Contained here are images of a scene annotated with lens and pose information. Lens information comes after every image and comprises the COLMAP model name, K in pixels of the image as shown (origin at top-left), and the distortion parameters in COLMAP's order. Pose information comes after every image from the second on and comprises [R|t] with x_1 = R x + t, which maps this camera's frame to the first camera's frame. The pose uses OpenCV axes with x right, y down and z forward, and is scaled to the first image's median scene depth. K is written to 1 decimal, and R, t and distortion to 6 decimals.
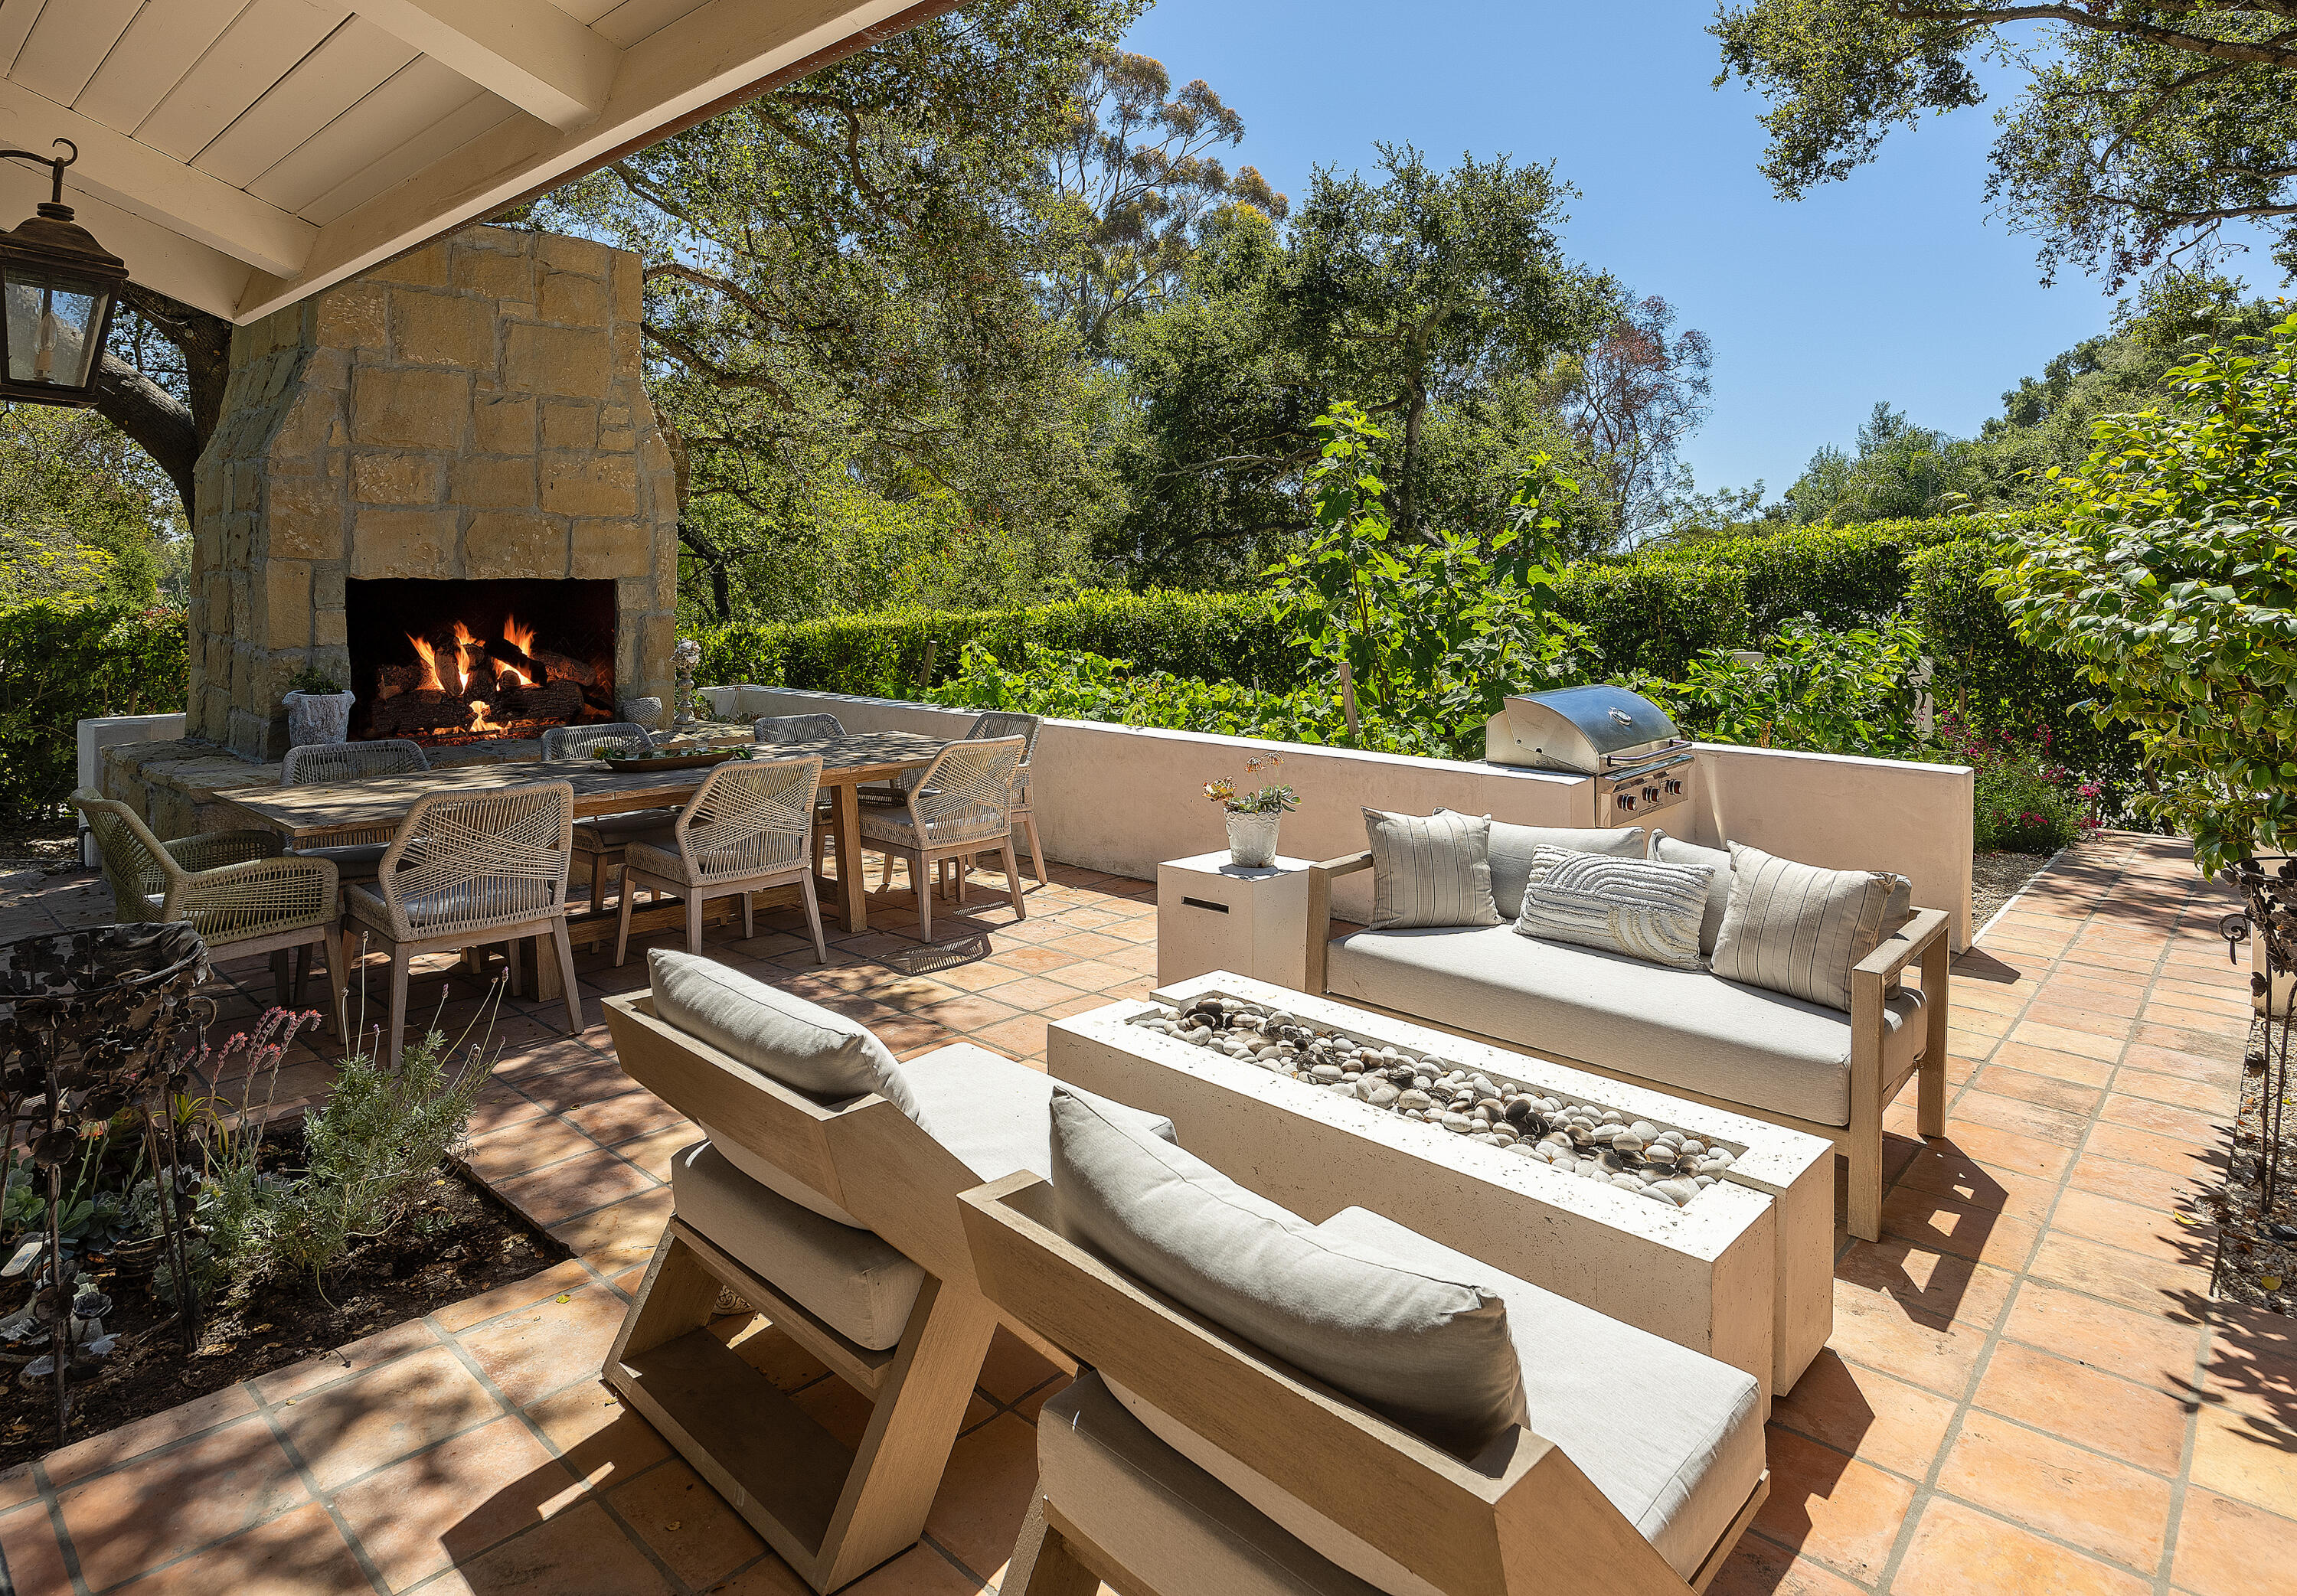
lens RADIAL K [[1294.9, 0, 1096.9], [0, 1294.9, 670.1], [0, 0, 1]] dist [-0.016545, 0.002197]
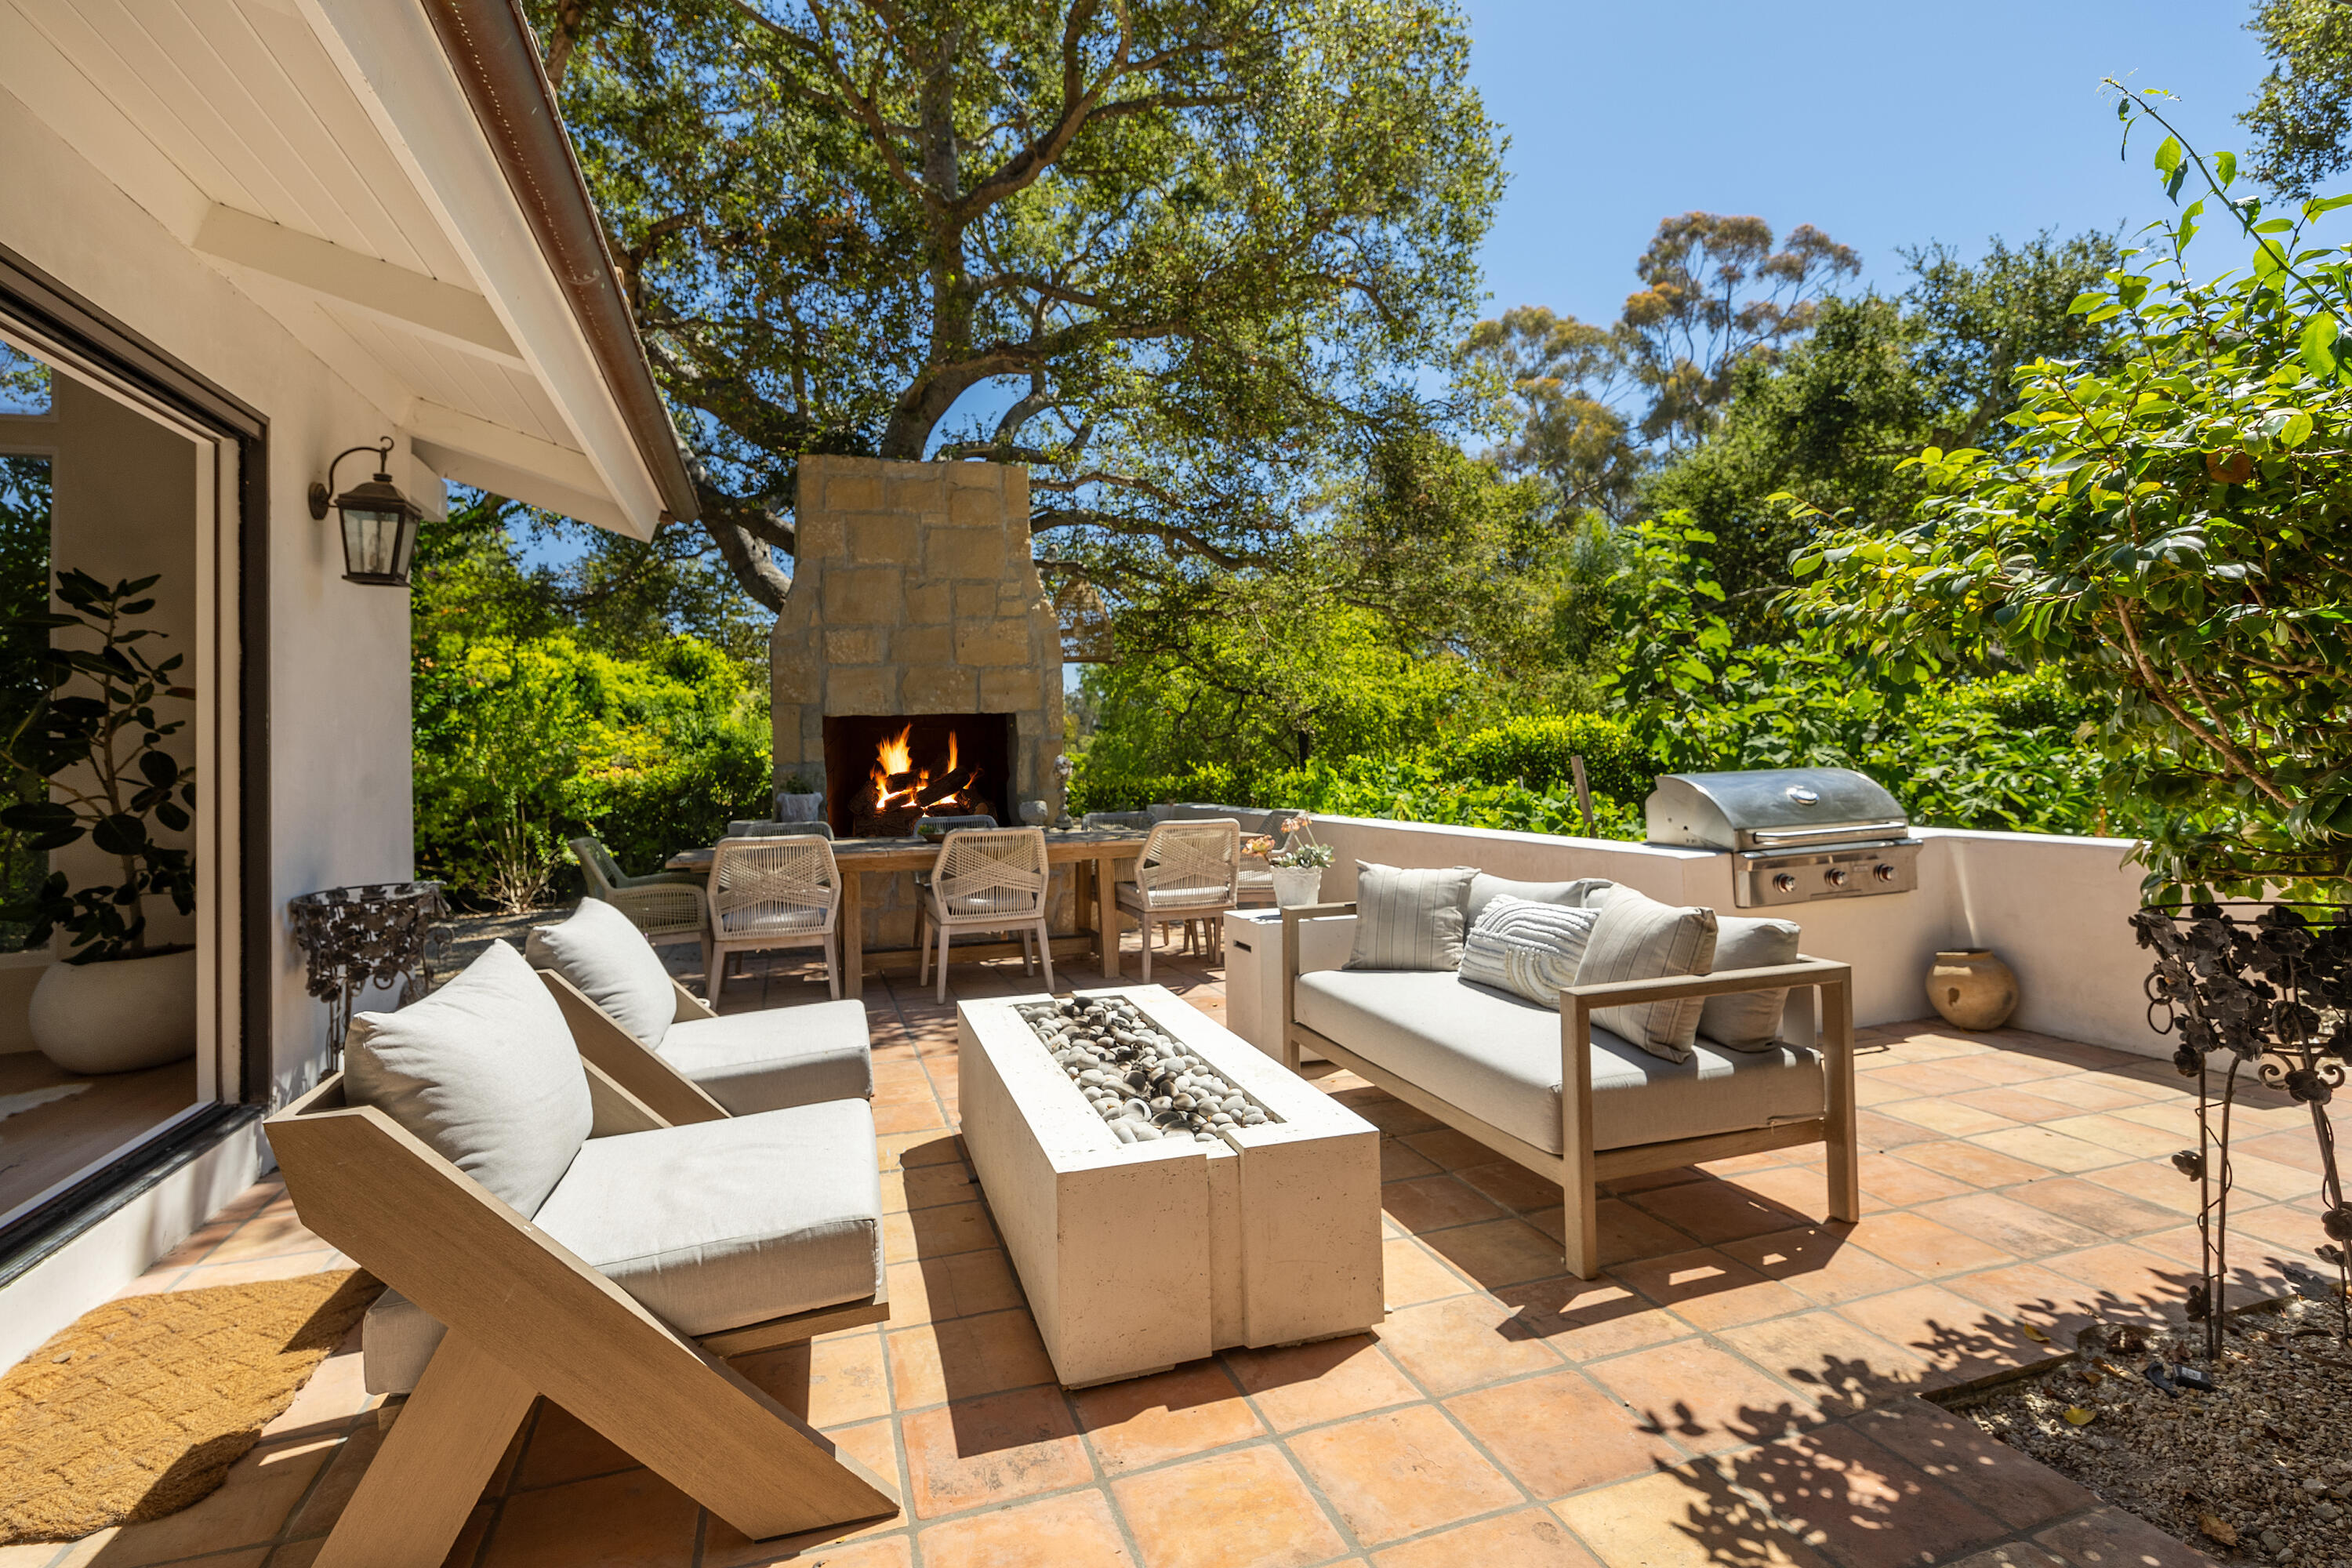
lens RADIAL K [[1139.5, 0, 1178.1], [0, 1139.5, 773.7], [0, 0, 1]] dist [0.004389, -0.000951]
pose [[0.888516, -0.023365, -0.458250, 0.179364], [0.003468, 0.999016, -0.044212, 0.025779], [0.458832, 0.037694, 0.887723, 0.022421]]
